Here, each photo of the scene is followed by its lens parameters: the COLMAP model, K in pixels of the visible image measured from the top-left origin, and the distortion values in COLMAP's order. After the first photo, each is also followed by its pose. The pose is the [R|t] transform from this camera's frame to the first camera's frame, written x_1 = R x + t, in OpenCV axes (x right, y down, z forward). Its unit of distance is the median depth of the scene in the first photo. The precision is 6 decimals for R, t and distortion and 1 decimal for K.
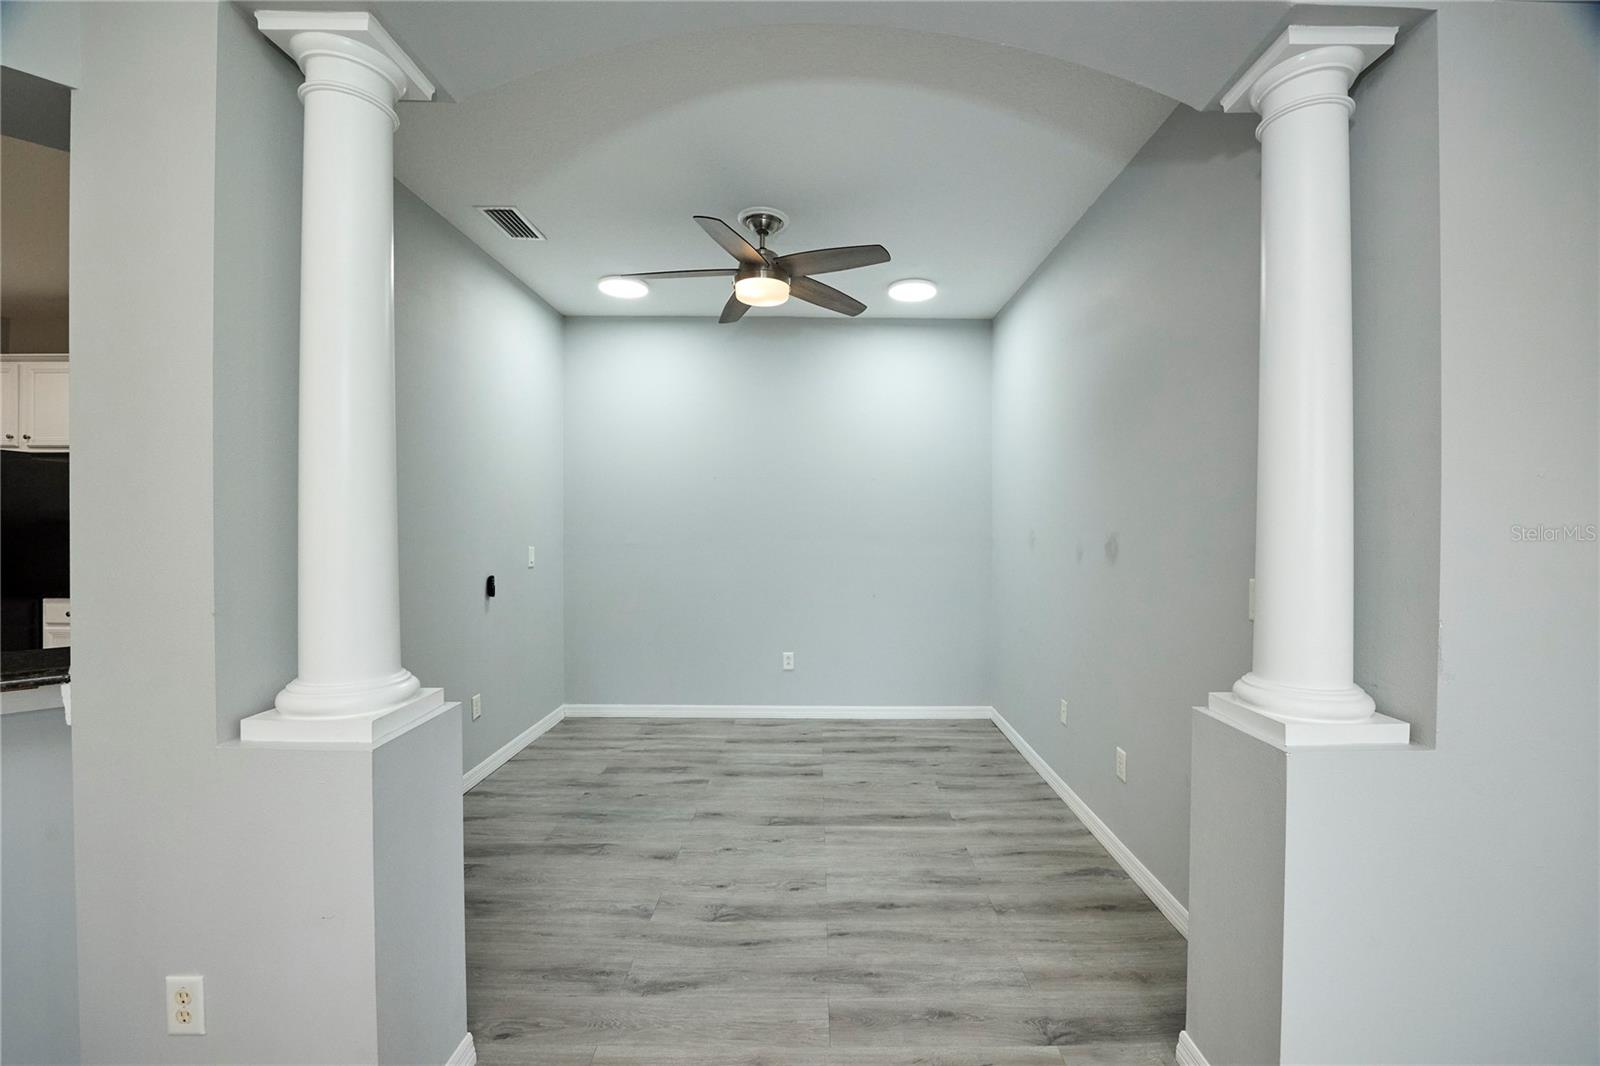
lens RADIAL K [[642.7, 0, 822.7], [0, 642.7, 521.3], [0, 0, 1]] dist [-0.026317, 0.004068]
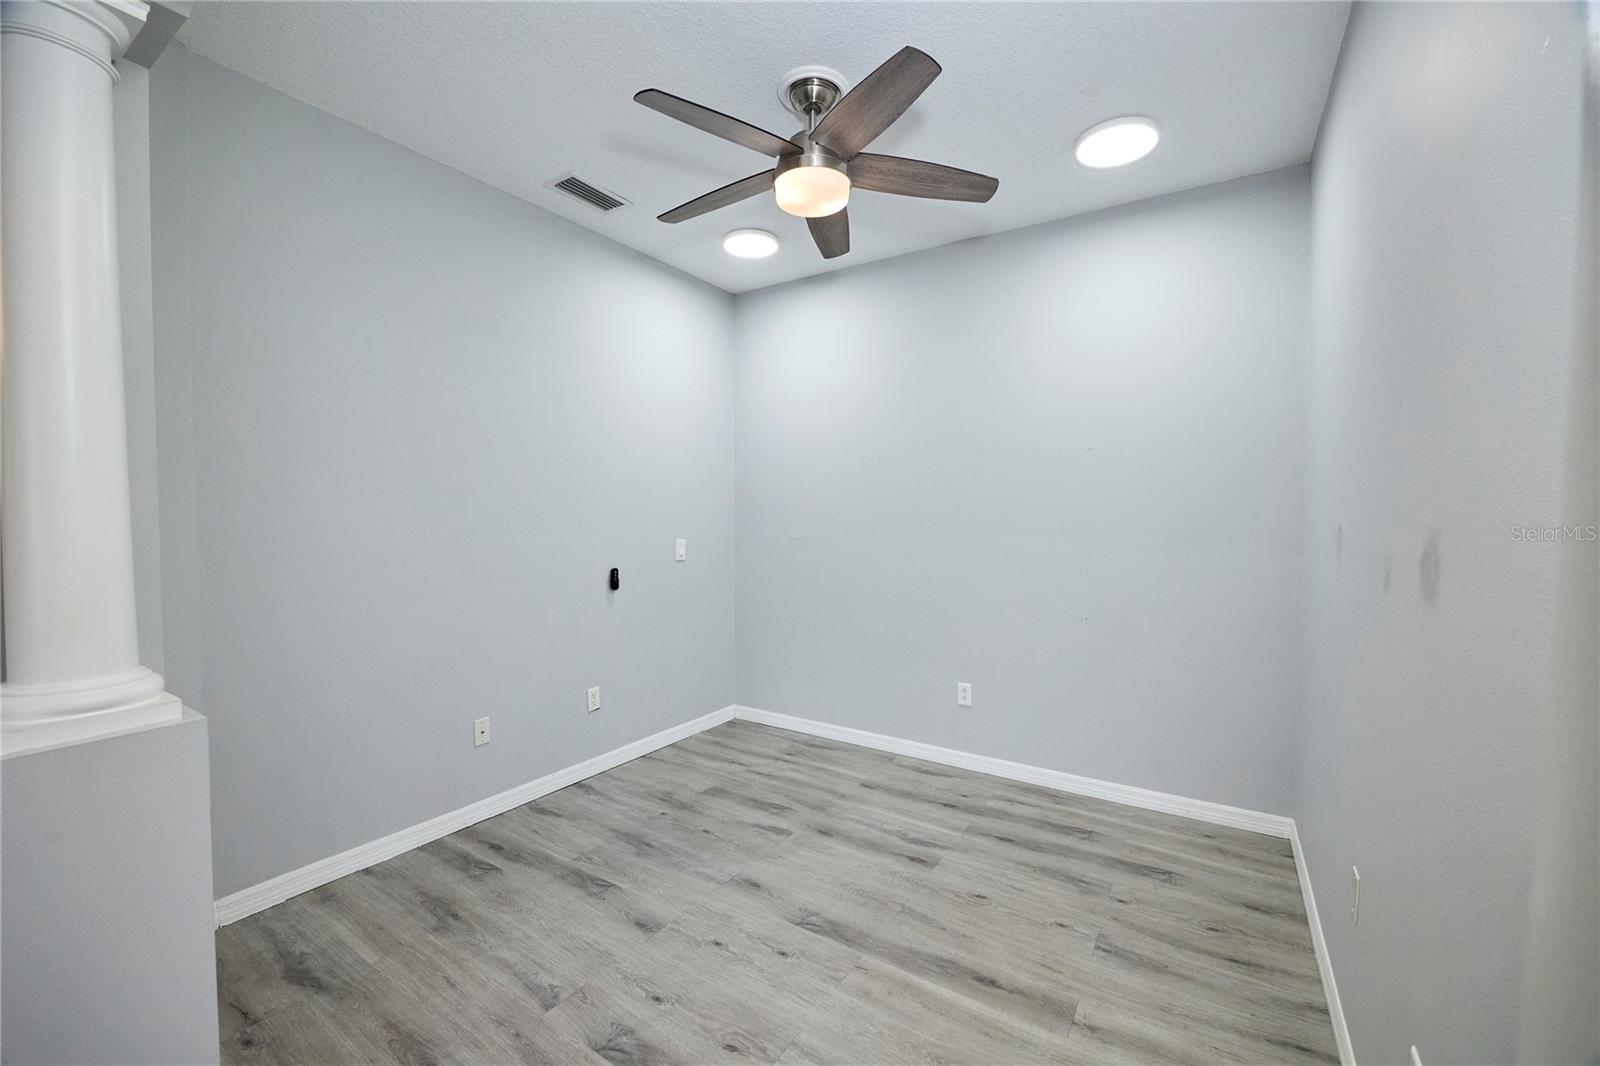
lens RADIAL K [[642.7, 0, 796.1], [0, 642.7, 533.3], [0, 0, 1]] dist [-0.026317, 0.004068]
pose [[0.833016, 0.012467, -0.553109, 0.278790], [0.001318, 0.999699, 0.024519, 0.009652], [0.553248, -0.021154, 0.832748, 0.360072]]
